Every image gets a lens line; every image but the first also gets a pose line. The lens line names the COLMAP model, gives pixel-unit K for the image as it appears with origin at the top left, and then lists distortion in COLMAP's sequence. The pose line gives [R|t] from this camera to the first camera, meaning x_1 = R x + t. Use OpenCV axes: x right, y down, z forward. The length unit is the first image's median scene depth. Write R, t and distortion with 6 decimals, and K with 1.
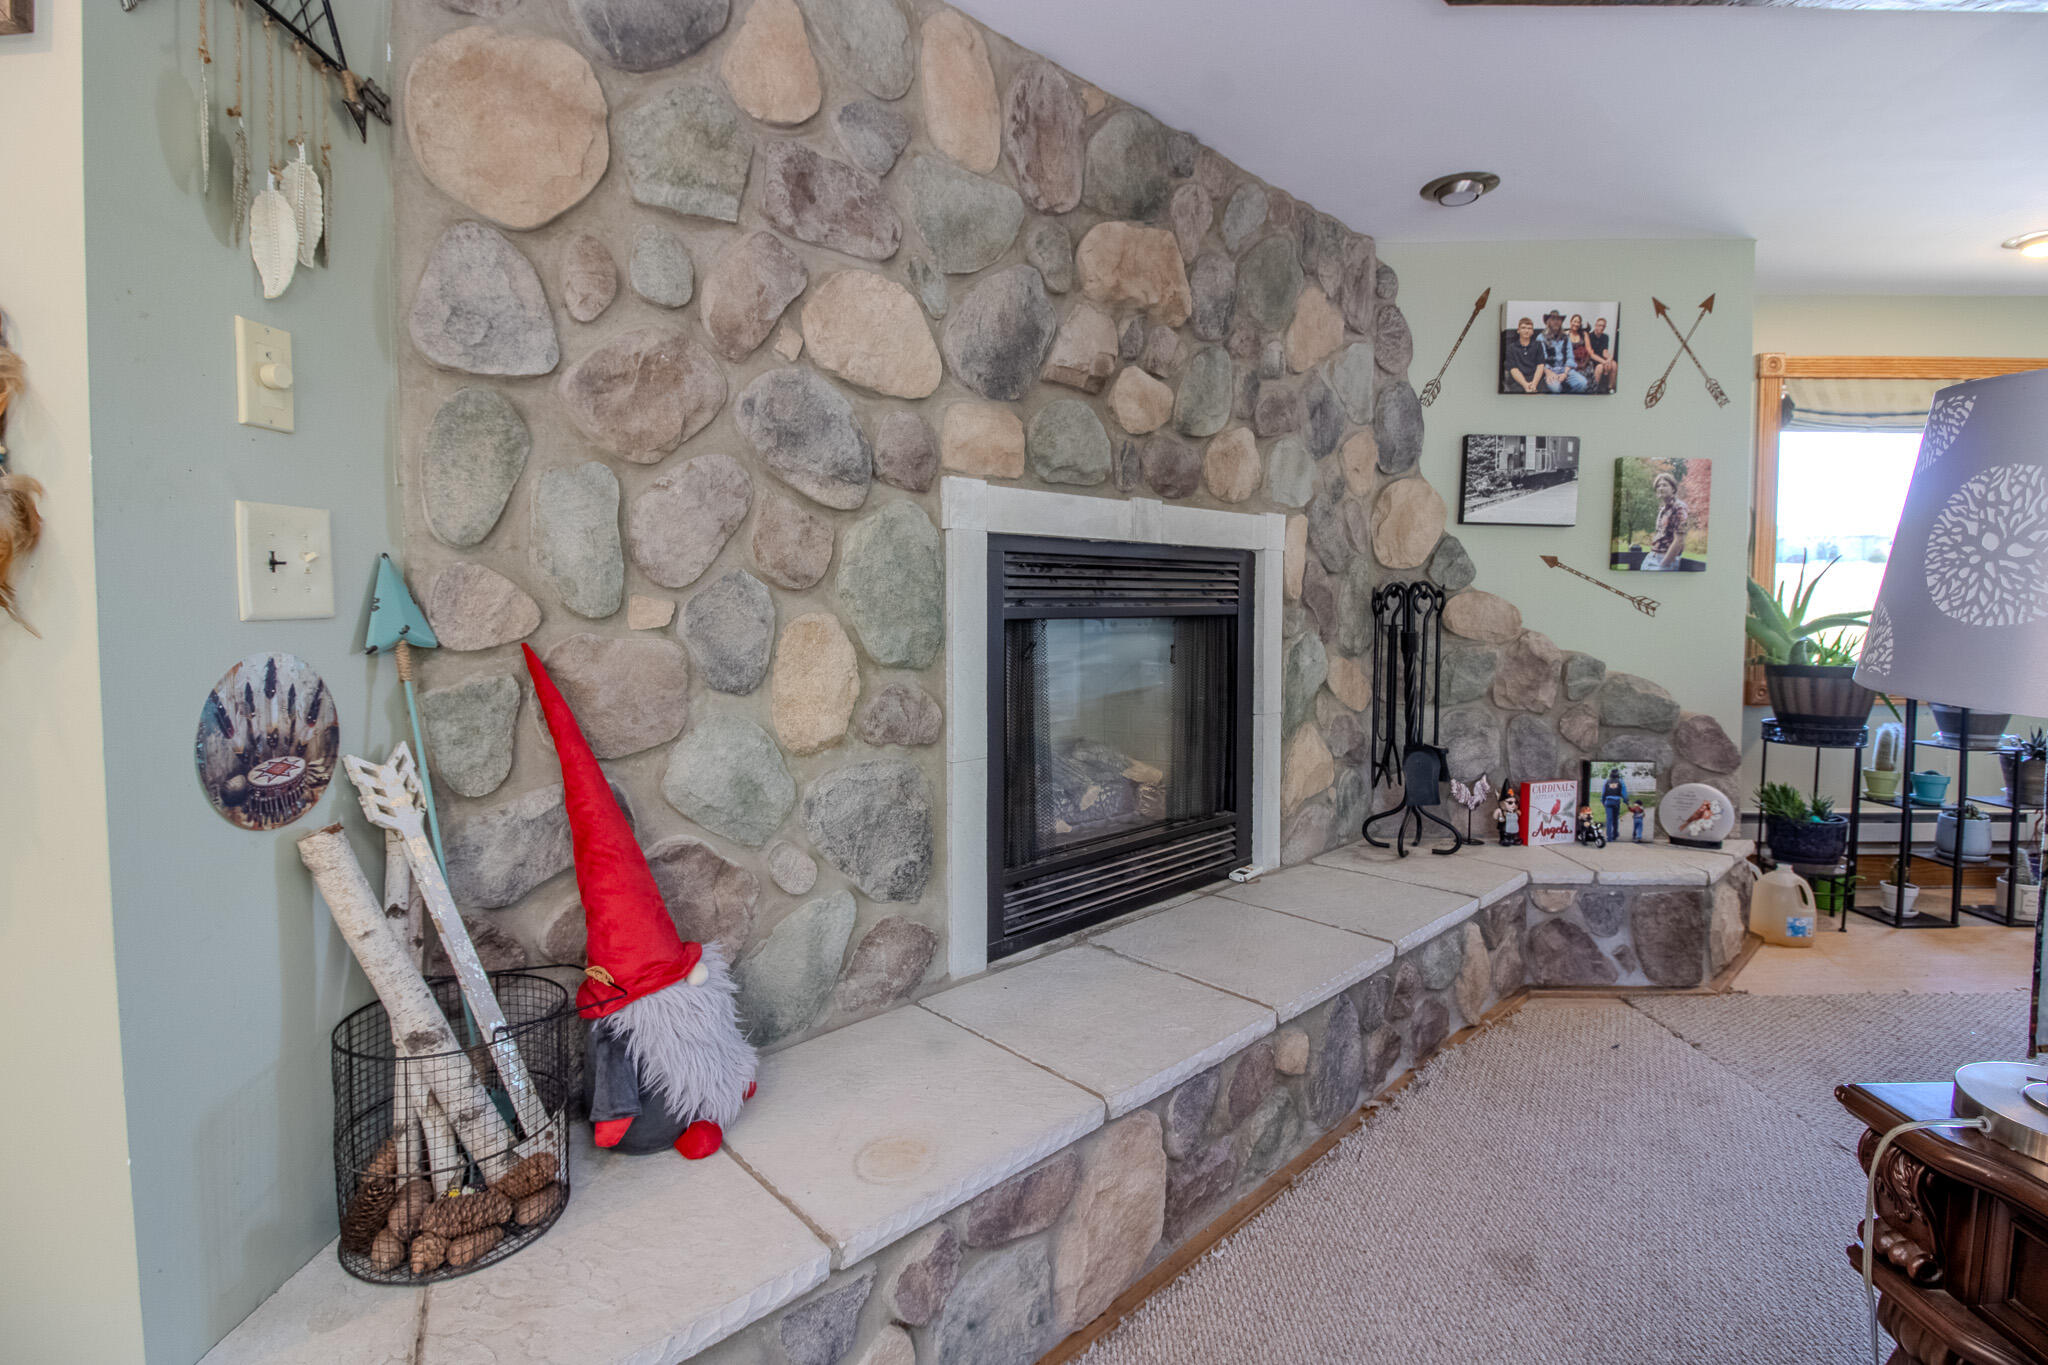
lens RADIAL K [[951.0, 0, 1026.0], [0, 951.0, 651.6], [0, 0, 1]] dist [-0.008467, -0.009051]
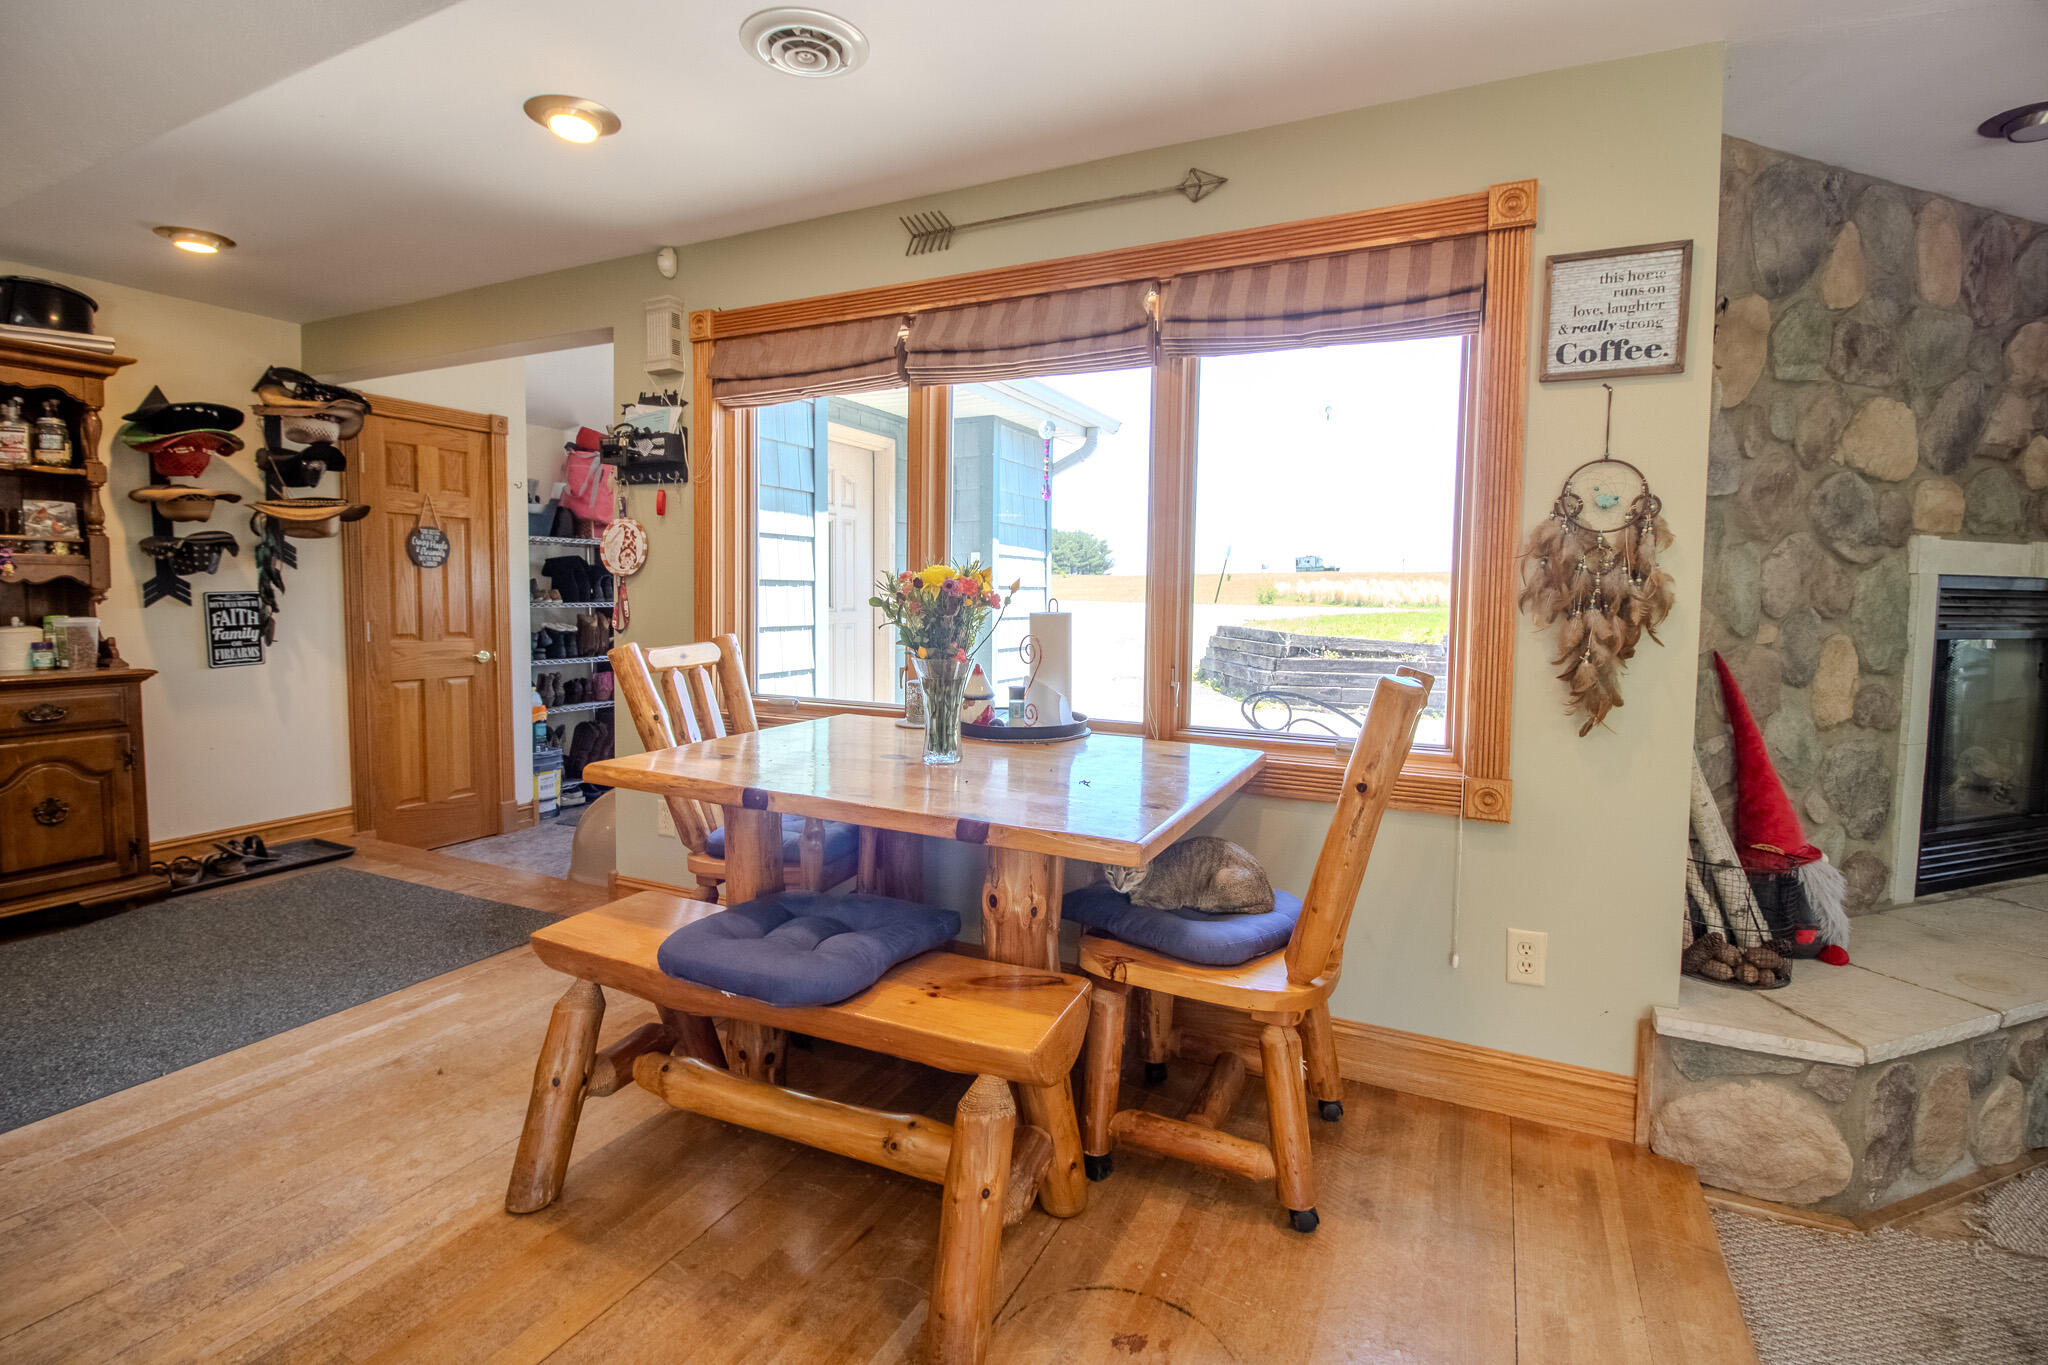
lens RADIAL K [[951.0, 0, 1026.0], [0, 951.0, 651.6], [0, 0, 1]] dist [-0.008467, -0.009051]
pose [[0.909802, 0.035090, -0.413557, -0.716490], [-0.032734, 0.999382, 0.012786, 0.008161], [0.413750, 0.001905, 0.910388, -0.790902]]
